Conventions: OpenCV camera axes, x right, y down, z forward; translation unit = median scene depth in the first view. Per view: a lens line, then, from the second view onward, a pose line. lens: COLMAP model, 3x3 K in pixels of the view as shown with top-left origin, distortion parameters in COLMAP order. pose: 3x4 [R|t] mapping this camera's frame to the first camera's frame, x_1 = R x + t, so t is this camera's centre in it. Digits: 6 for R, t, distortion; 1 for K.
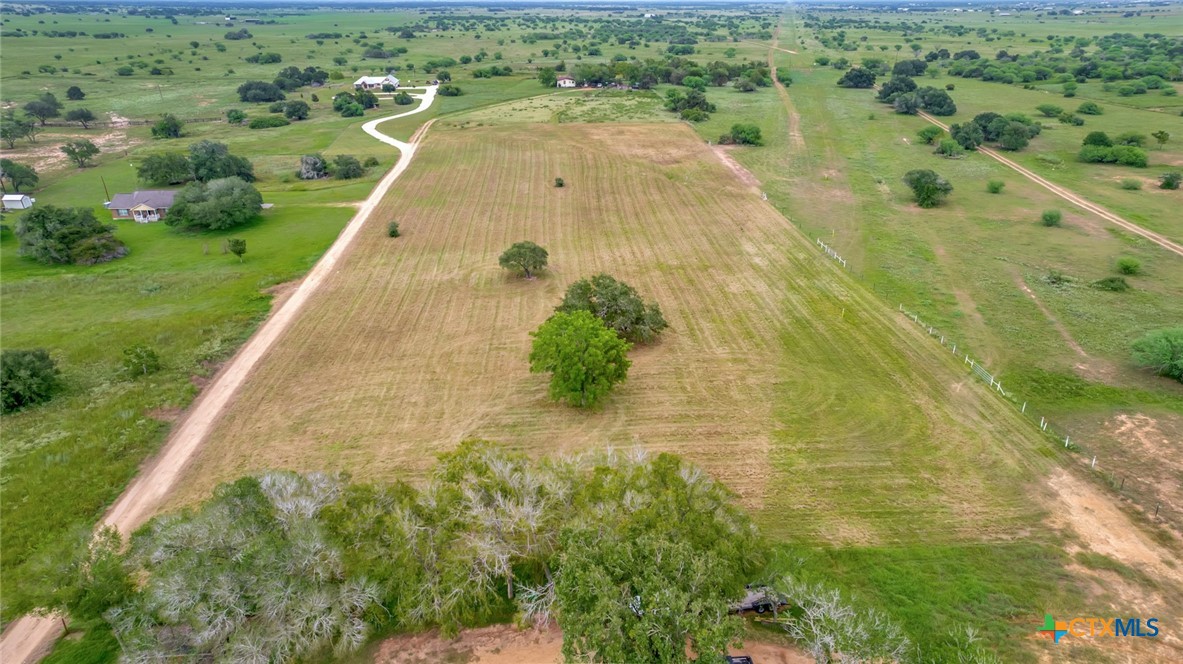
lens RADIAL K [[754.7, 0, 591.5], [0, 754.7, 332.0], [0, 0, 1]] dist [0.001977, 0.001875]
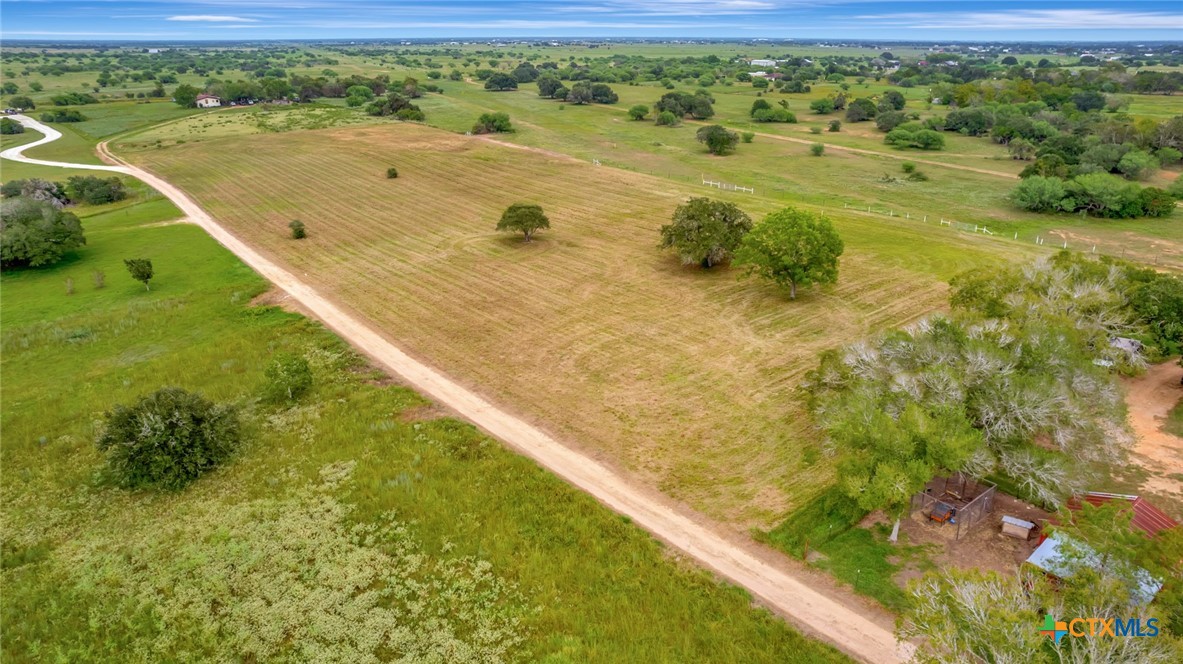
lens RADIAL K [[782.2, 0, 591.5], [0, 782.2, 332.0], [0, 0, 1]] dist [-0.087165, 0.085937]
pose [[0.807991, -0.211126, 0.550069, -0.574840], [0.241836, 0.970166, 0.017135, 0.038862], [-0.537276, 0.119181, 0.834943, 0.178482]]
